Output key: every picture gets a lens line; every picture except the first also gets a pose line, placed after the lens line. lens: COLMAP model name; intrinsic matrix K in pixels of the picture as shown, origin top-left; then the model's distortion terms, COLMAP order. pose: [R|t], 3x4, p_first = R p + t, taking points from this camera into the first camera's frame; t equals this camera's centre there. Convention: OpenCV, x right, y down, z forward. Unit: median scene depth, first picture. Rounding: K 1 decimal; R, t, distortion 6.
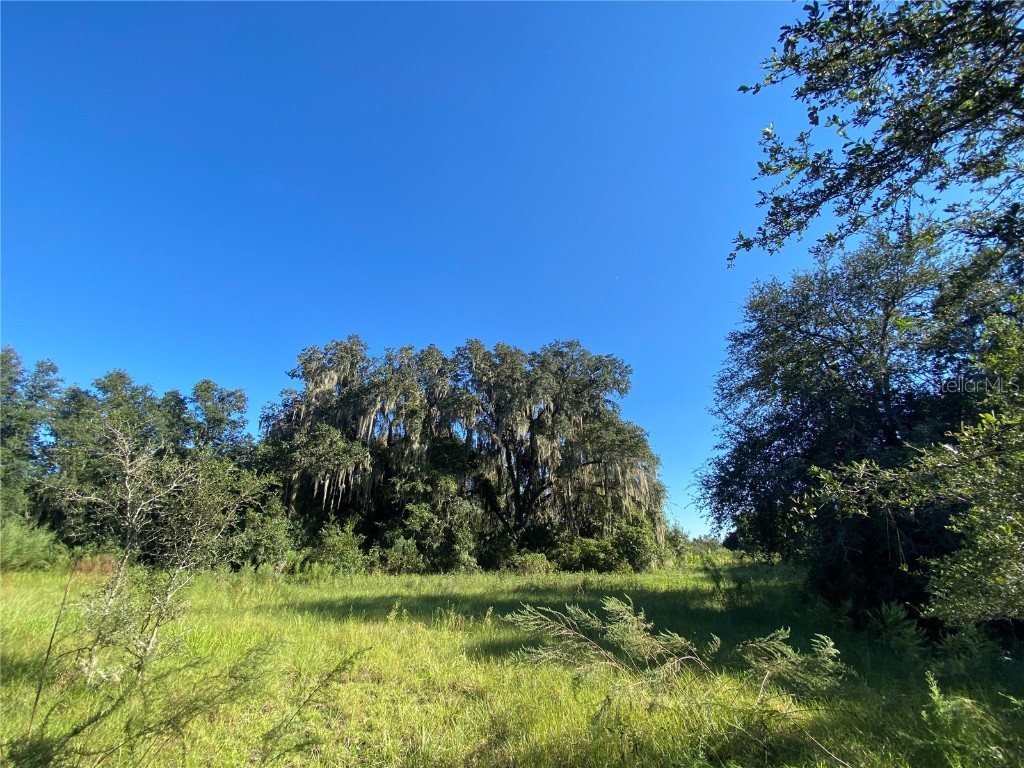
lens RADIAL K [[411.0, 0, 512.0], [0, 411.0, 384.0], [0, 0, 1]] dist [0.011587, -0.012035]
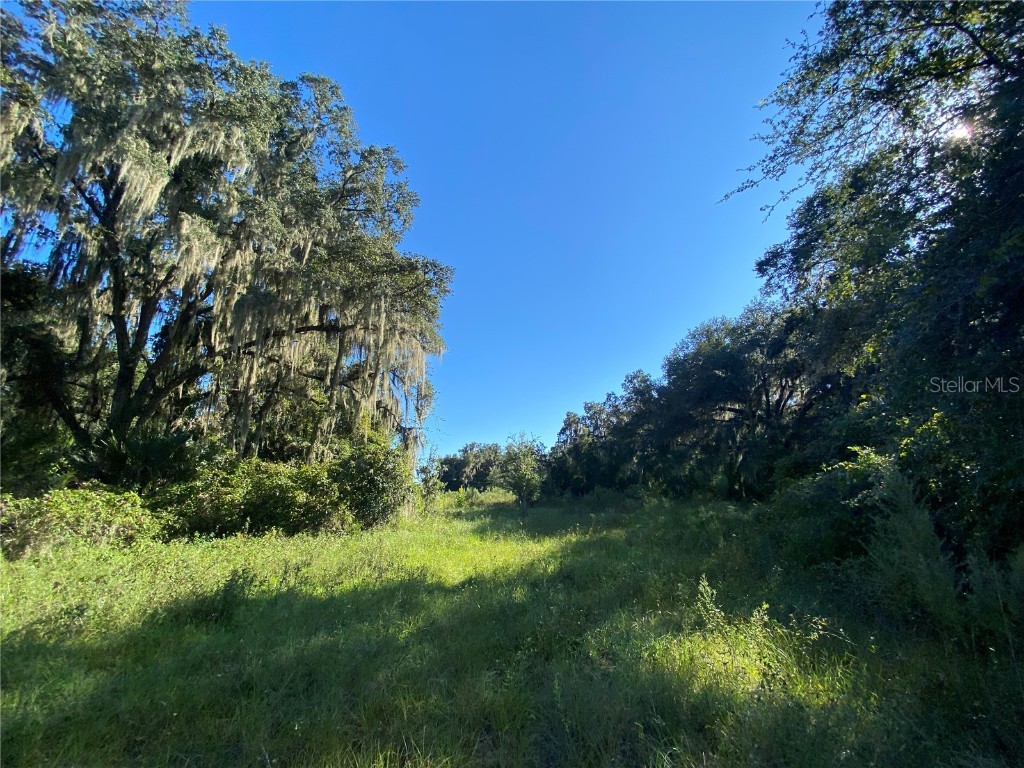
lens RADIAL K [[411.0, 0, 512.0], [0, 411.0, 384.0], [0, 0, 1]] dist [0.011587, -0.012035]
pose [[0.776139, 0.160673, 0.609748, 0.090368], [-0.237443, 0.970285, 0.046561, 0.196228], [-0.584149, -0.180919, 0.791226, 0.471232]]
